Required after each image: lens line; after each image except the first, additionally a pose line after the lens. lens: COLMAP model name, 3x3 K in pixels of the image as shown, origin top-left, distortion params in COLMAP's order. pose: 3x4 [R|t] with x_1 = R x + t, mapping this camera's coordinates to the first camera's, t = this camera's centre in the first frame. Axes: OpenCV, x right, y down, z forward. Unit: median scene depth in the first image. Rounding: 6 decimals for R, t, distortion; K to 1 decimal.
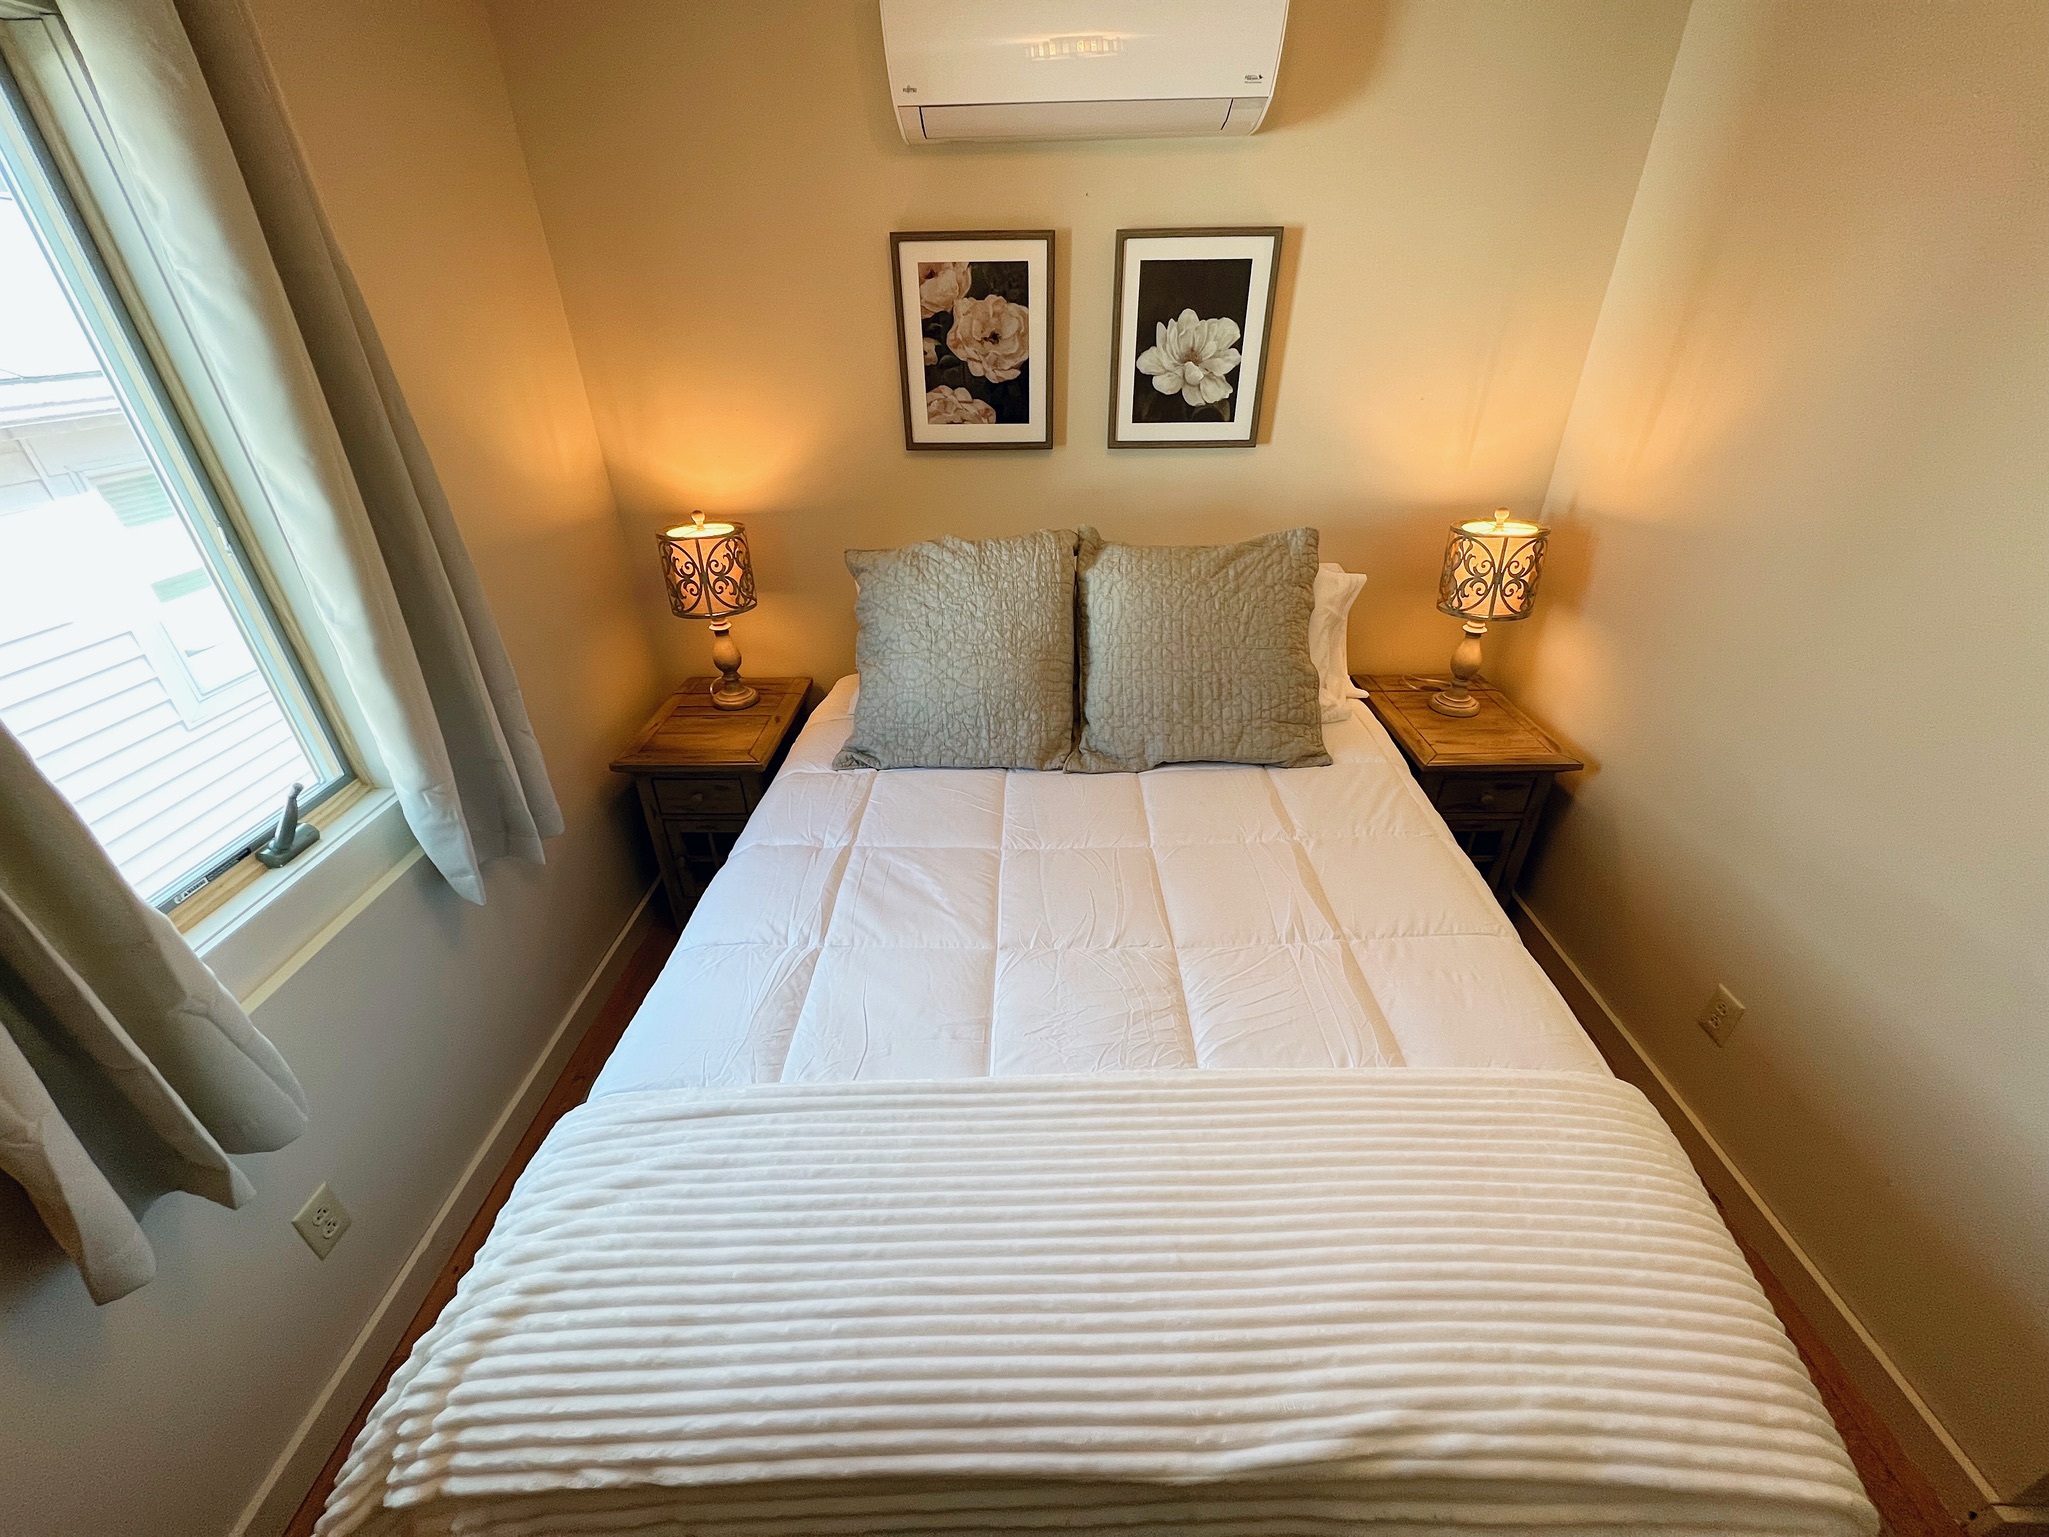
lens RADIAL K [[776.2, 0, 1020.7], [0, 776.2, 730.4], [0, 0, 1]] dist [0.001580, 0.000051]
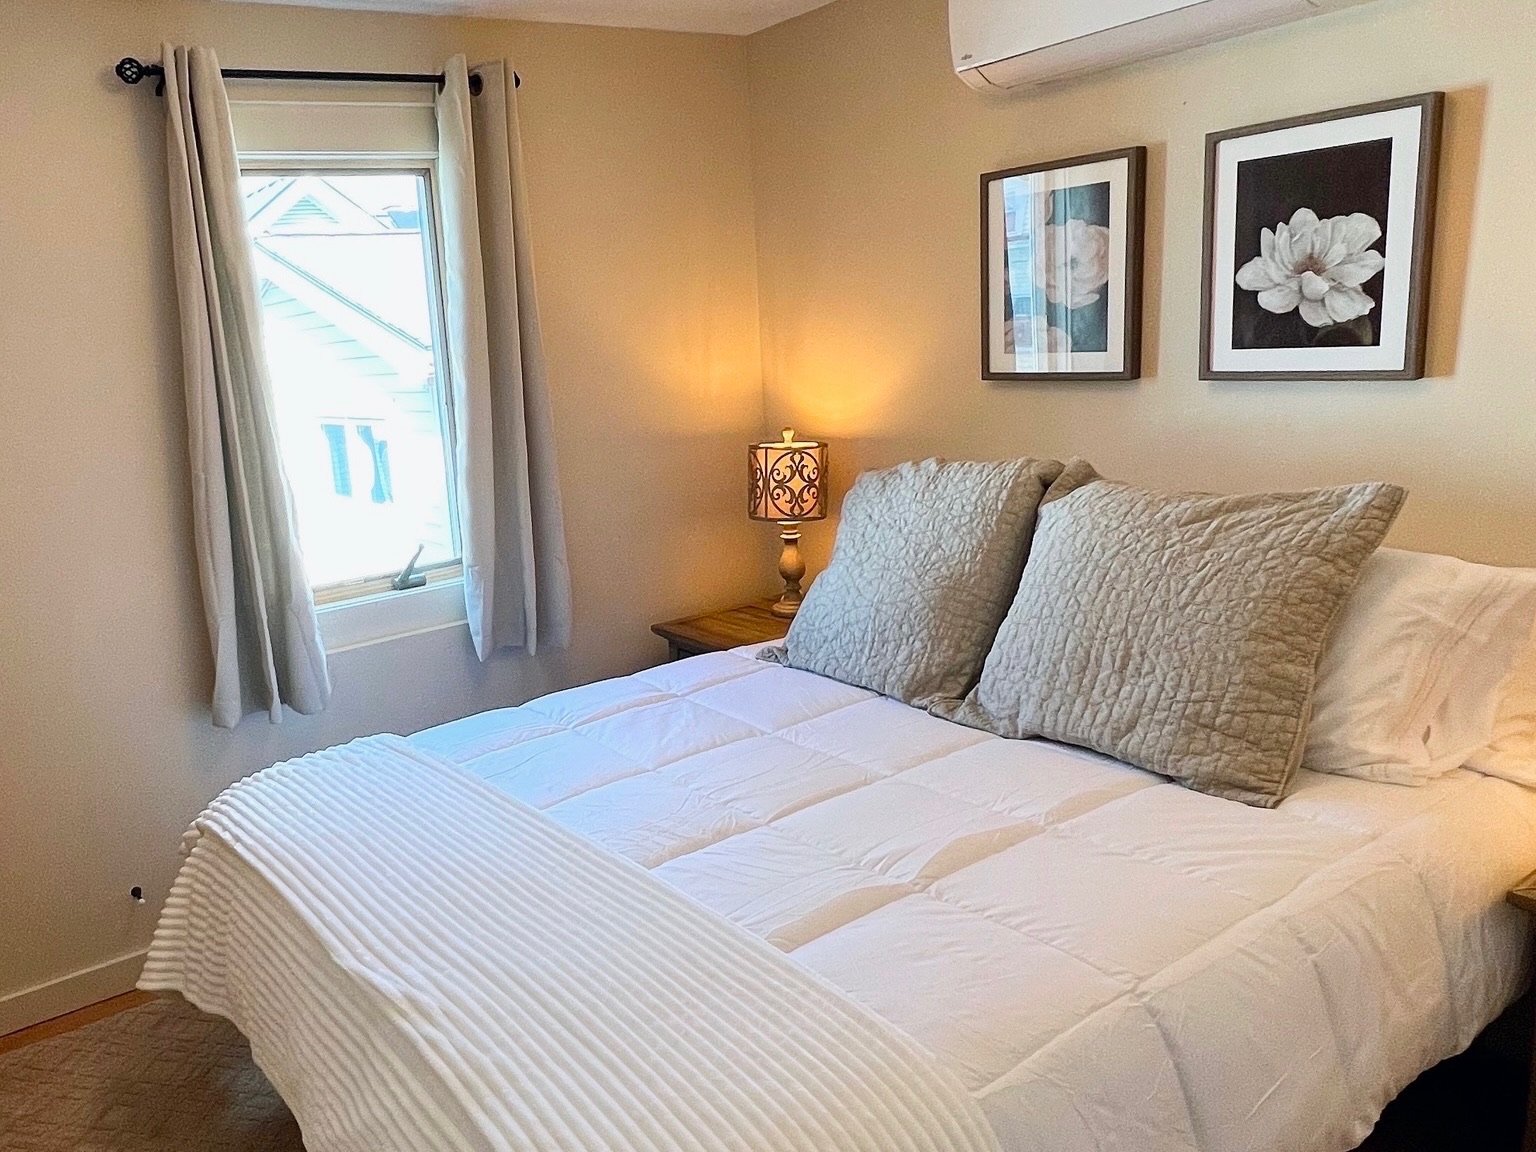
lens RADIAL K [[1224.1, 0, 768.0], [0, 1224.1, 576.0], [0, 0, 1]] dist [-0.002880, 0.004996]
pose [[0.613343, 0.122402, -0.780275, 0.895698], [-0.315882, 0.943482, -0.100298, 0.092670], [0.723899, 0.307992, 0.617343, -0.022617]]
